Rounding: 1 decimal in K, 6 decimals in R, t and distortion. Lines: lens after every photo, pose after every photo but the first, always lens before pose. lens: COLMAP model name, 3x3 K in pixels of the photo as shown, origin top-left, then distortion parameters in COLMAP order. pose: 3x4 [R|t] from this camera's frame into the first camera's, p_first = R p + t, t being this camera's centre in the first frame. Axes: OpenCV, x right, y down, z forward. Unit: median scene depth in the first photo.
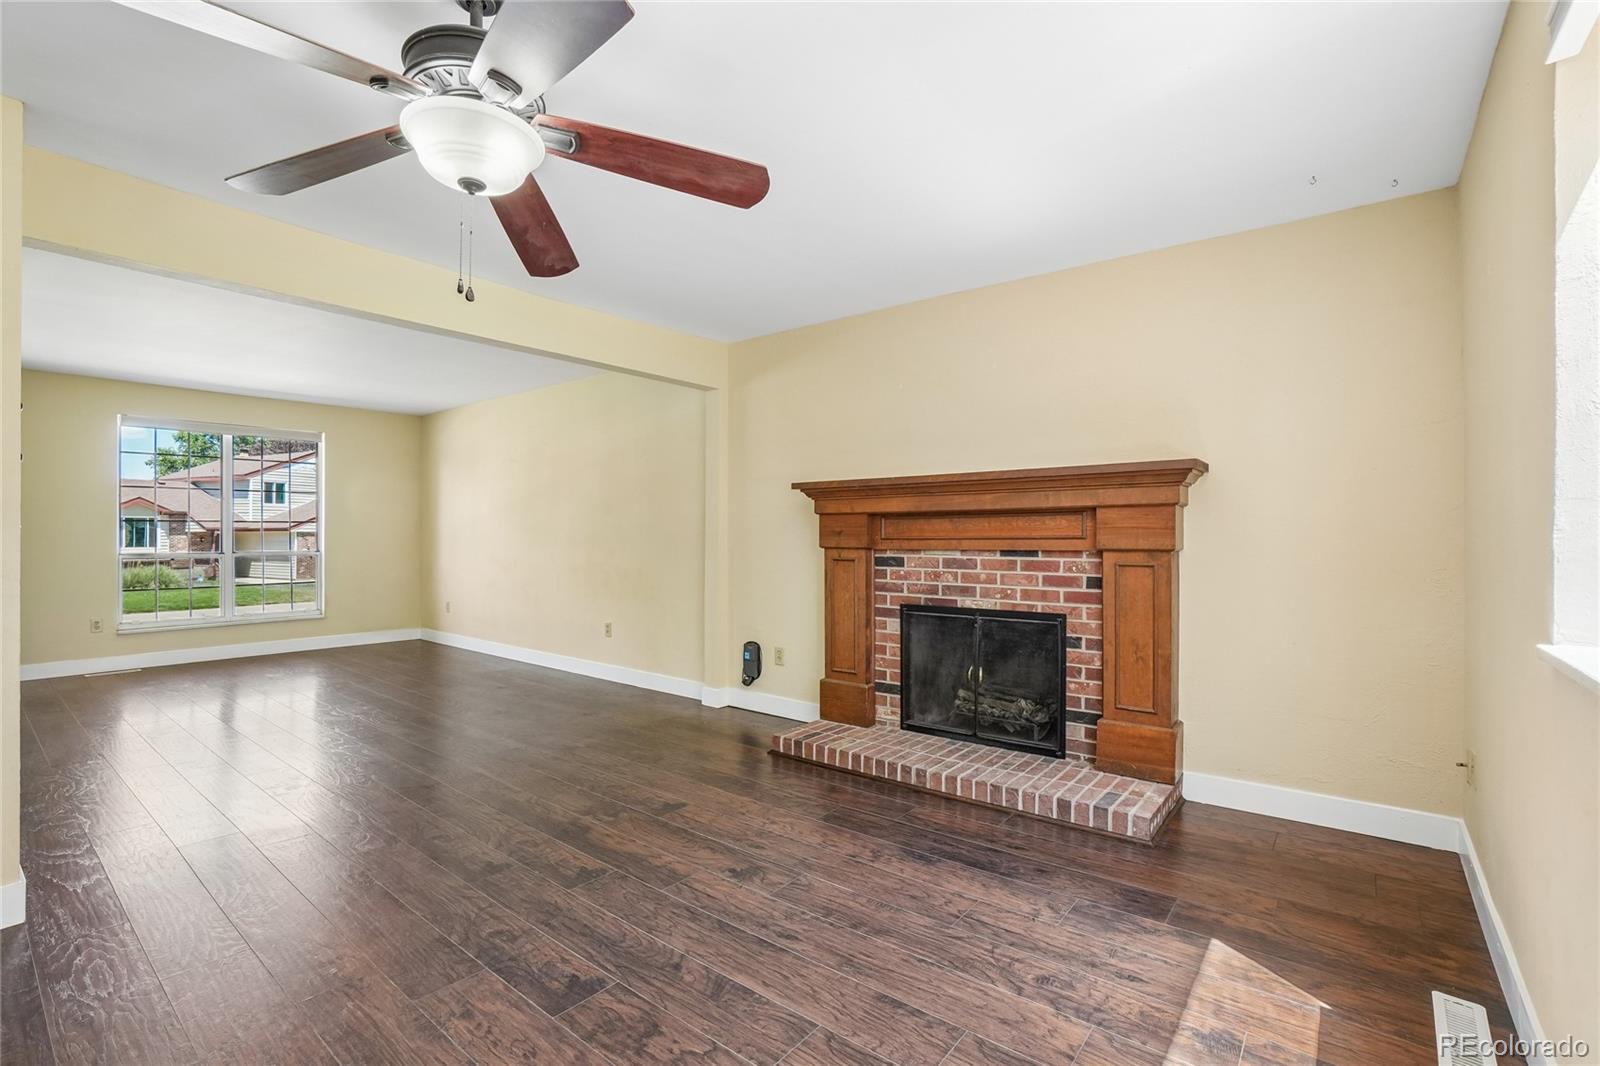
lens RADIAL K [[722.0, 0, 786.6], [0, 722.0, 531.4], [0, 0, 1]] dist [-0.062617, 0.020727]
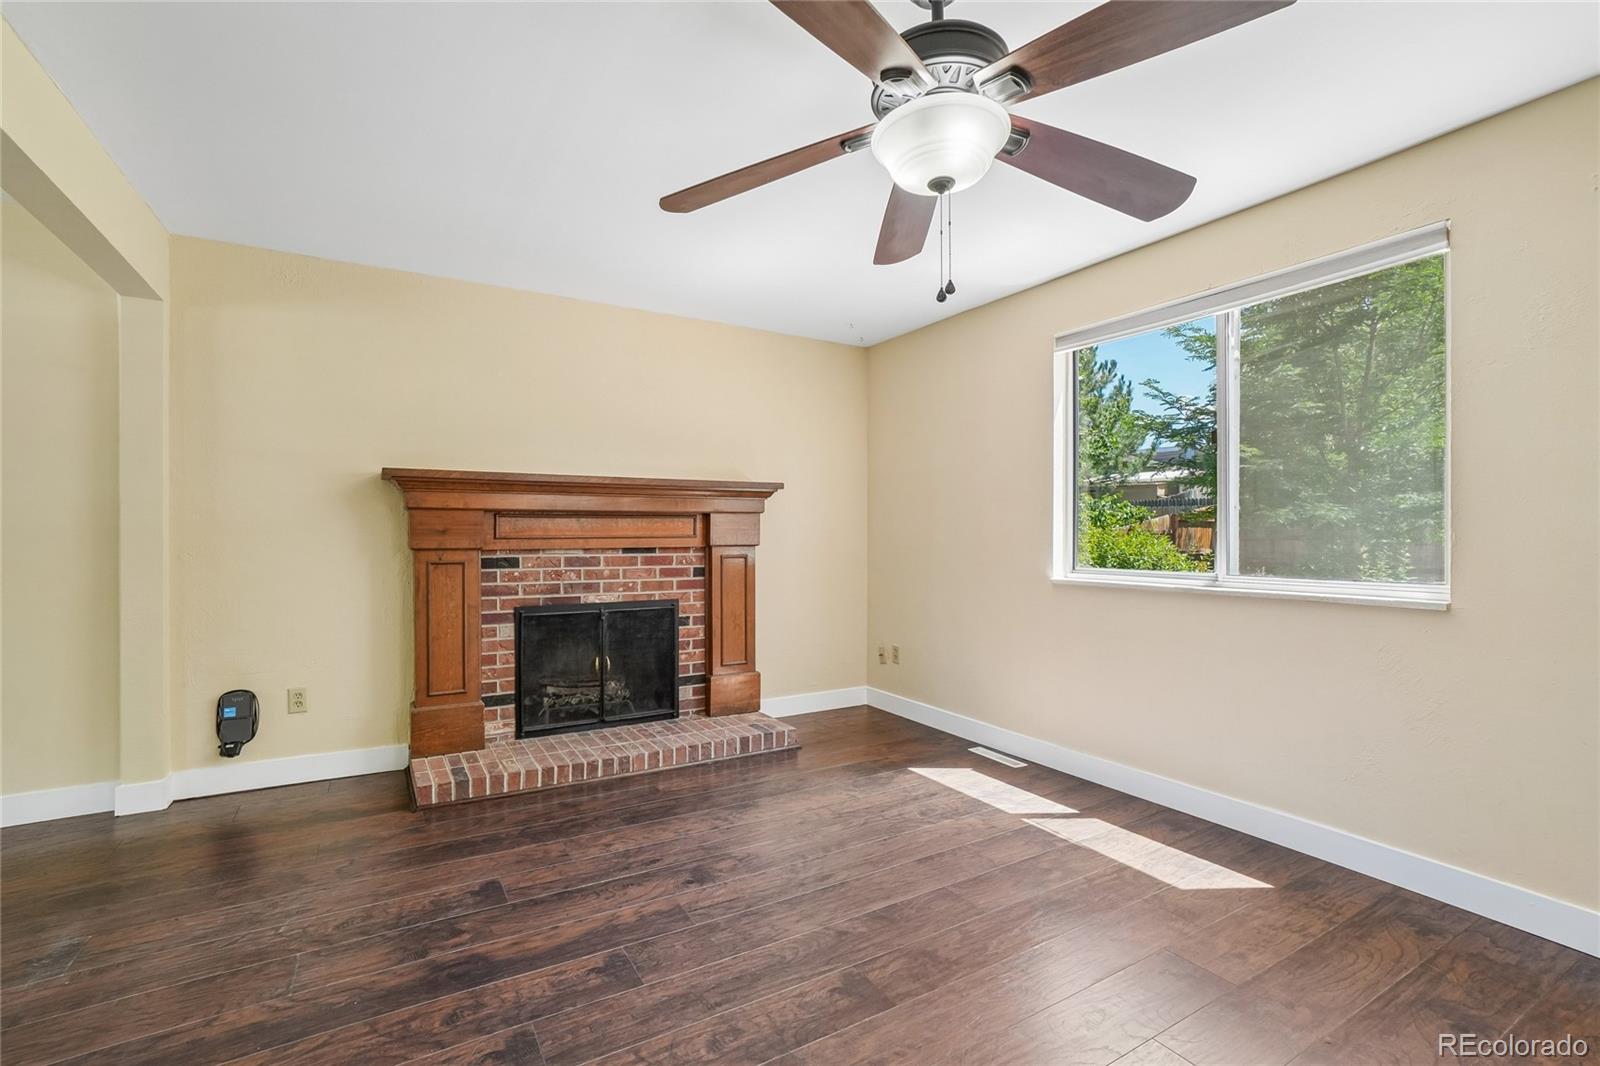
lens RADIAL K [[696.4, 0, 800.0], [0, 696.4, 533.0], [0, 0, 1]] dist [-0.024300, 0.000290]
pose [[0.350778, 0.002621, 0.936455, -0.624425], [-0.006715, 0.999977, -0.000283, 0.001331], [-0.936435, -0.006189, 0.350788, 0.368483]]
